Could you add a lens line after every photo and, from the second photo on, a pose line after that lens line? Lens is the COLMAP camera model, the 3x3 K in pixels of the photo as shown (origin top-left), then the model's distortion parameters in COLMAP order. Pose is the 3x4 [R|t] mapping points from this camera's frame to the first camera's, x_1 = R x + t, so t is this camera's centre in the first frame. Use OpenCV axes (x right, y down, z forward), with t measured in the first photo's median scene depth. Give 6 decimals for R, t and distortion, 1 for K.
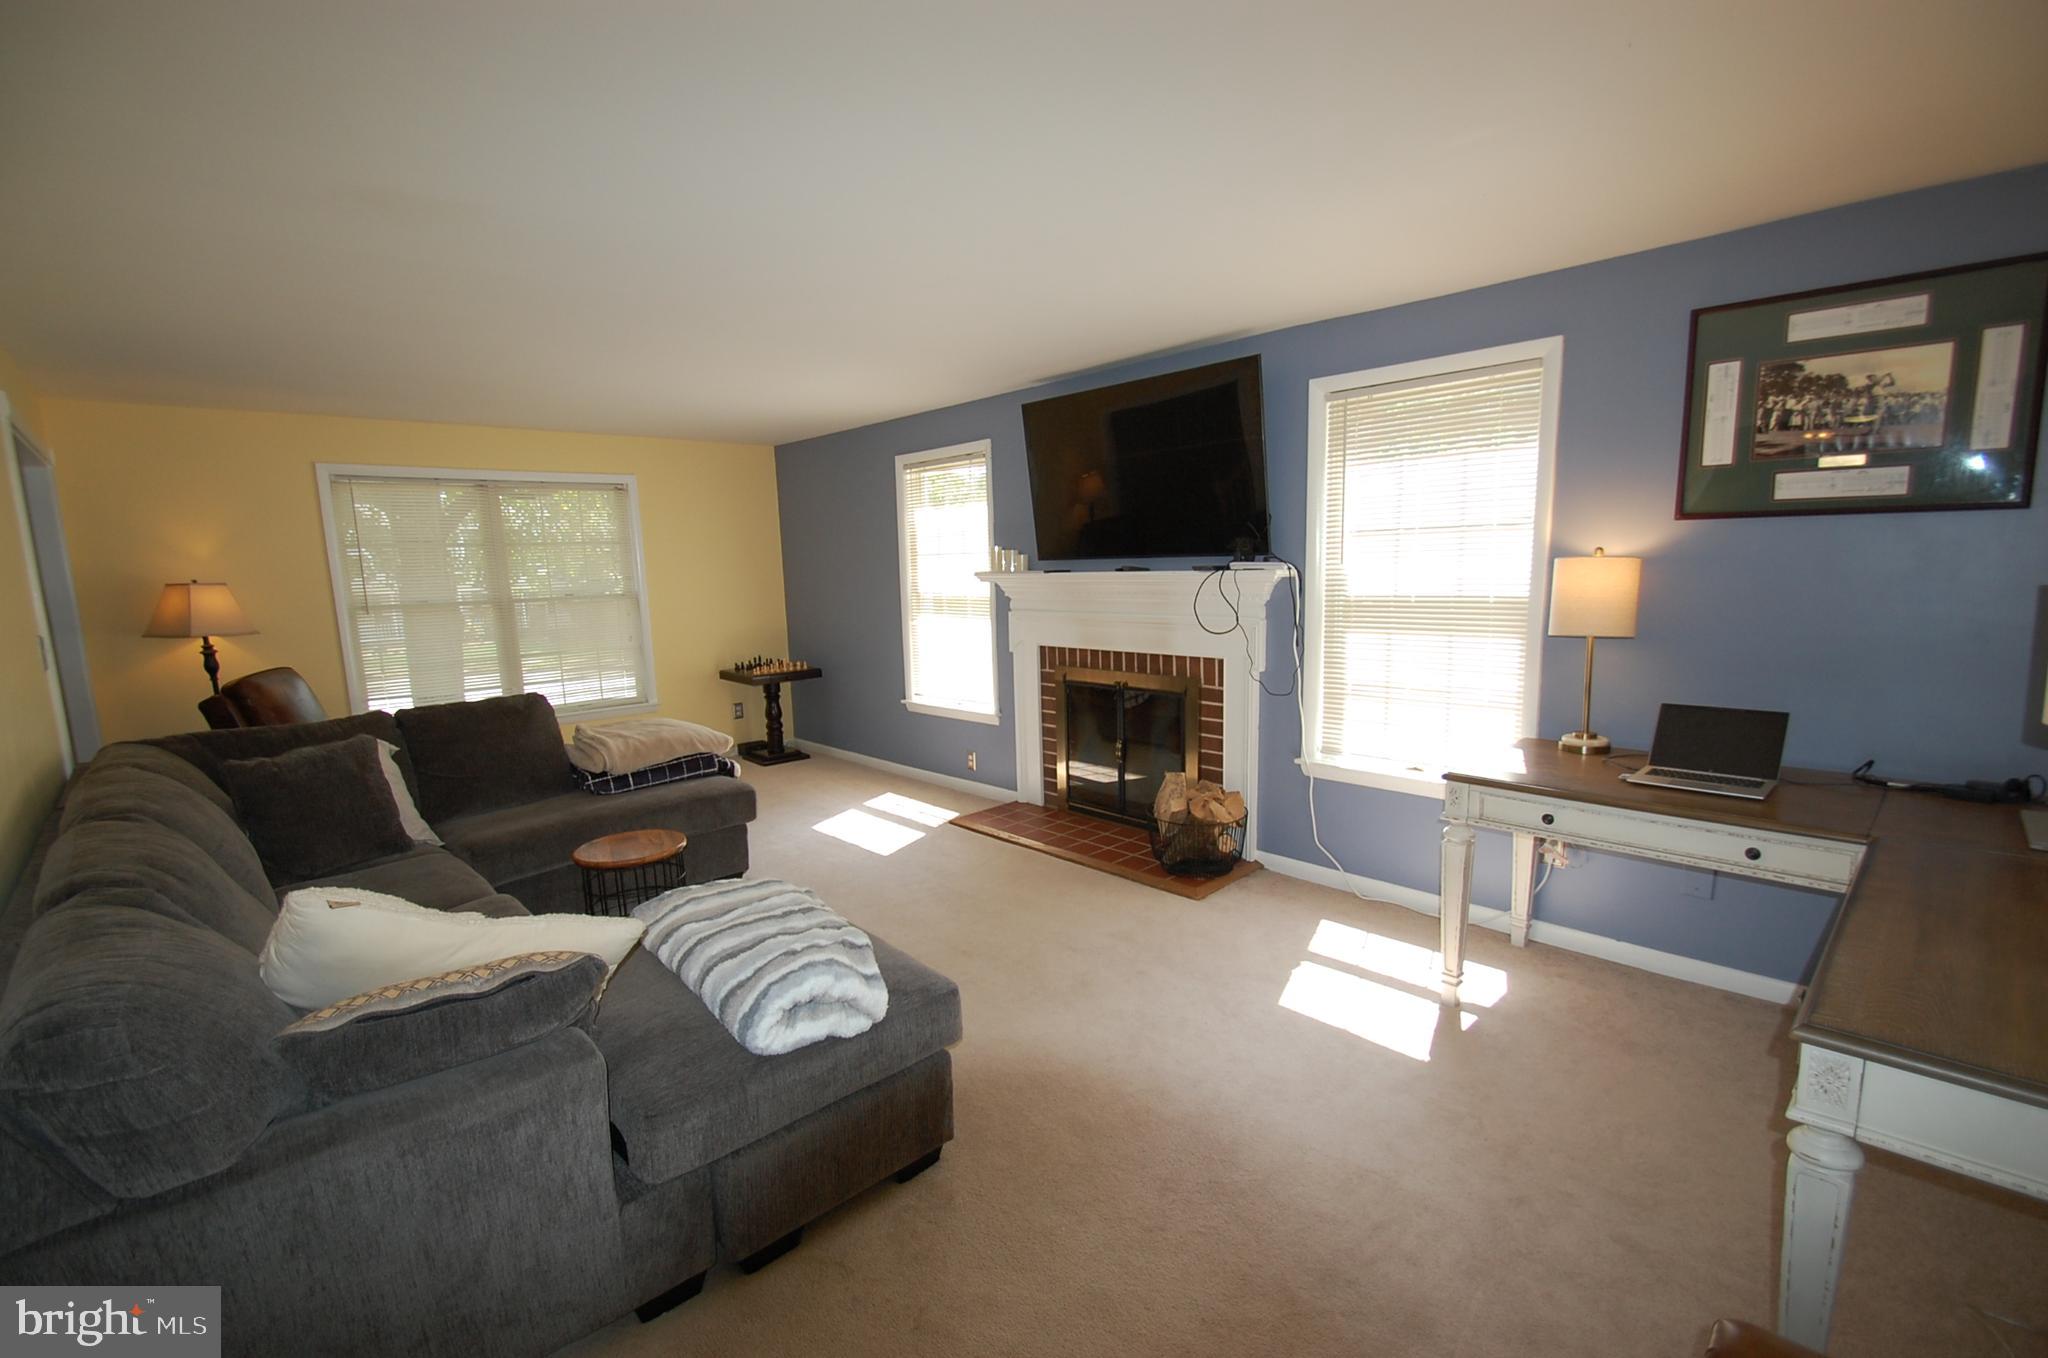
lens RADIAL K [[881.6, 0, 1007.2], [0, 881.6, 682.9], [0, 0, 1]] dist [-0.013184, -0.000922]
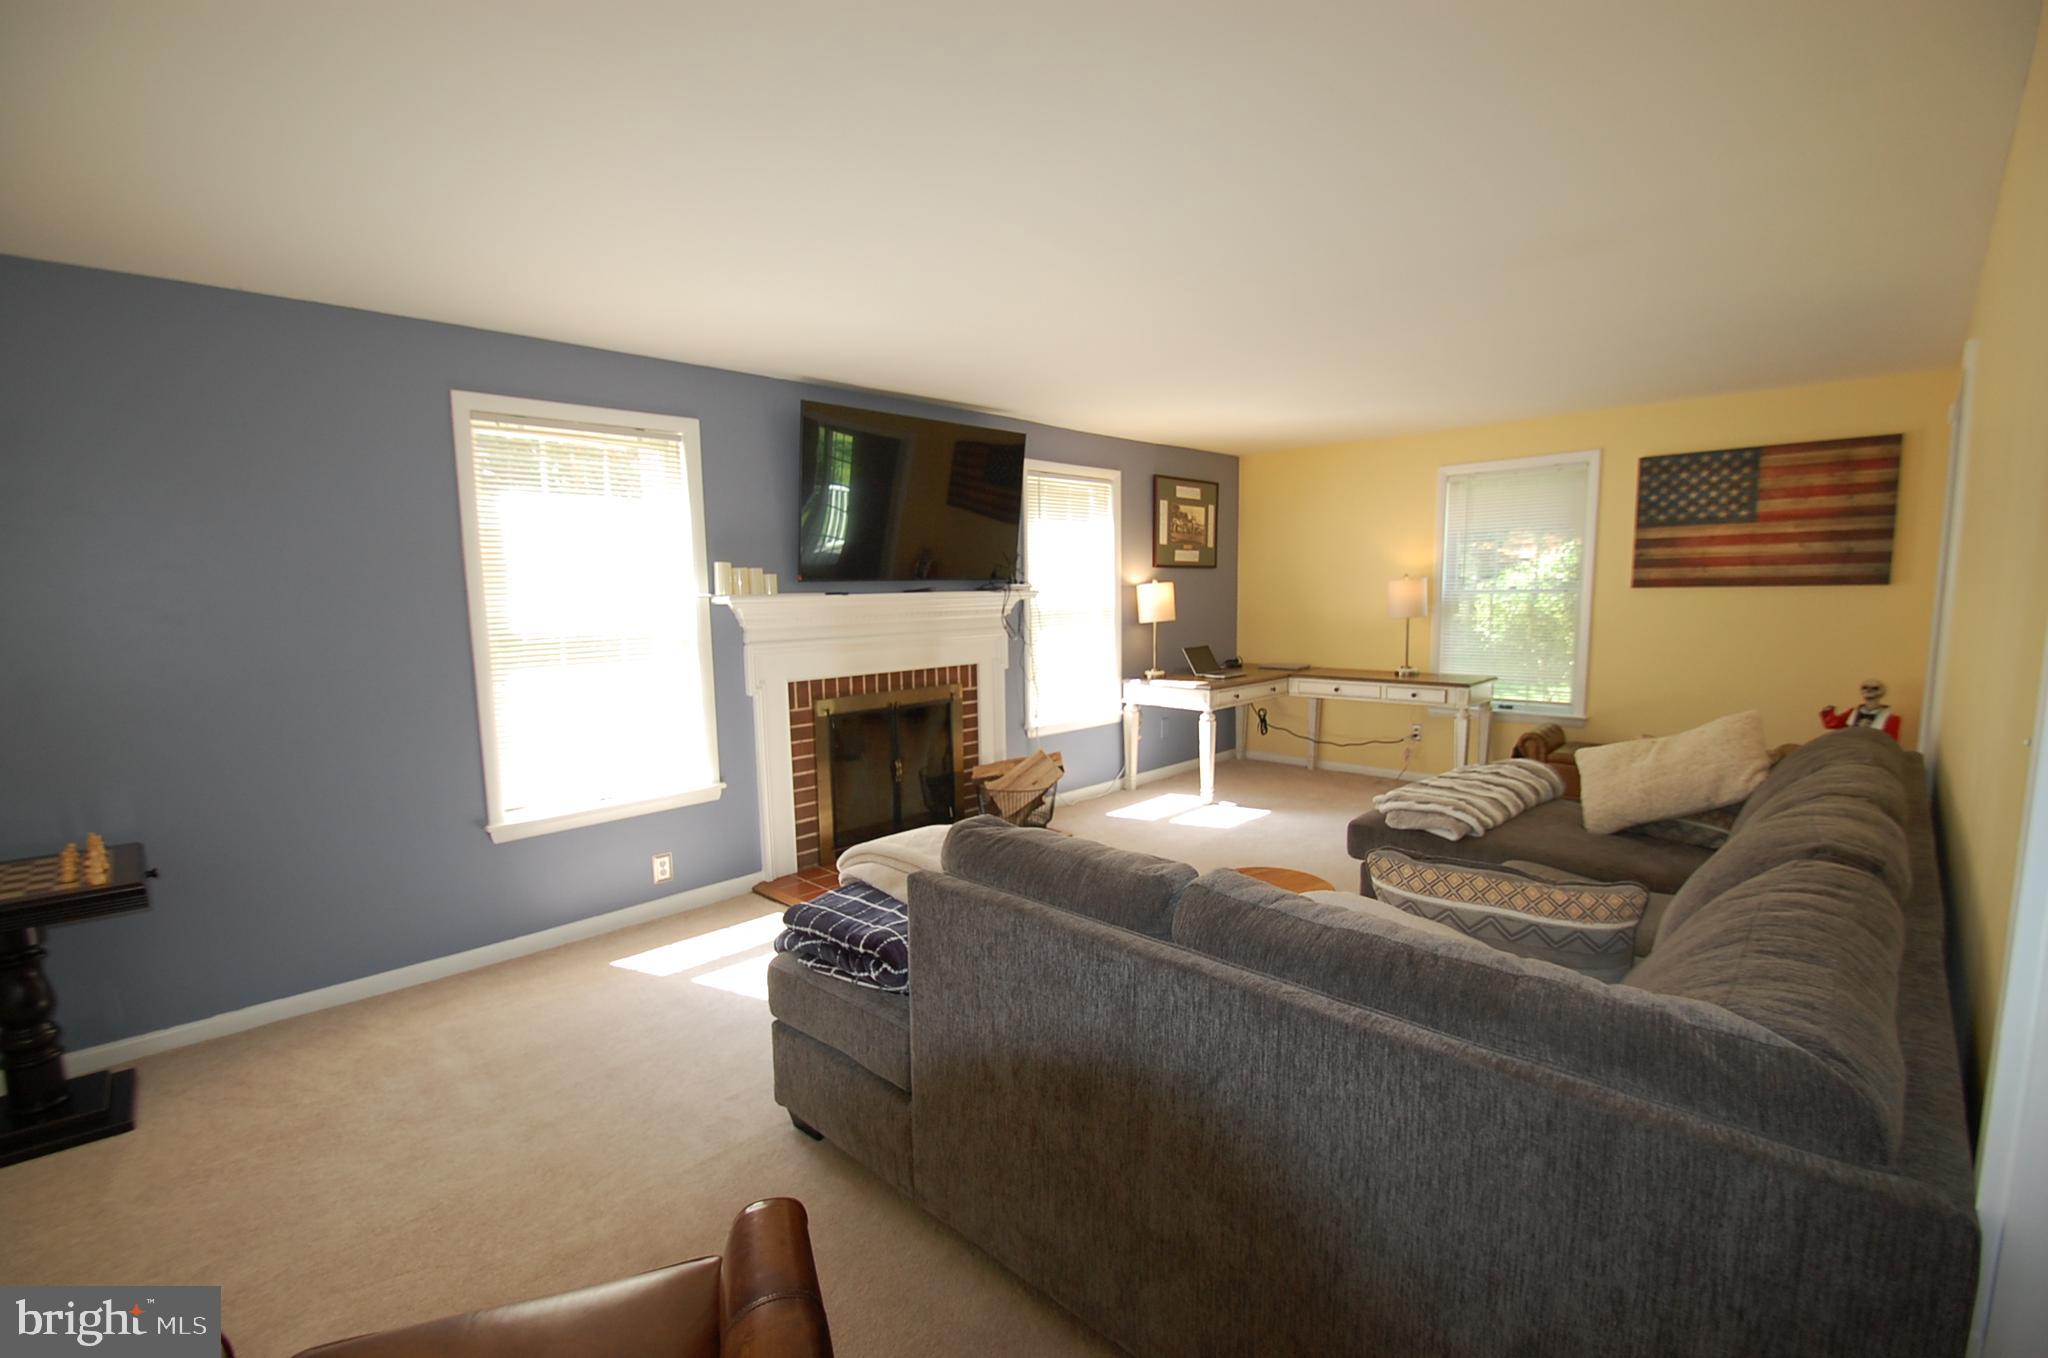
lens RADIAL K [[881.6, 0, 1009.5], [0, 881.6, 686.8], [0, 0, 1]] dist [-0.013184, -0.000922]
pose [[-0.025299, -0.082155, 0.996298, -0.866005], [0.156364, 0.984025, 0.085114, -0.081733], [-0.987375, 0.157939, -0.012049, 0.855432]]
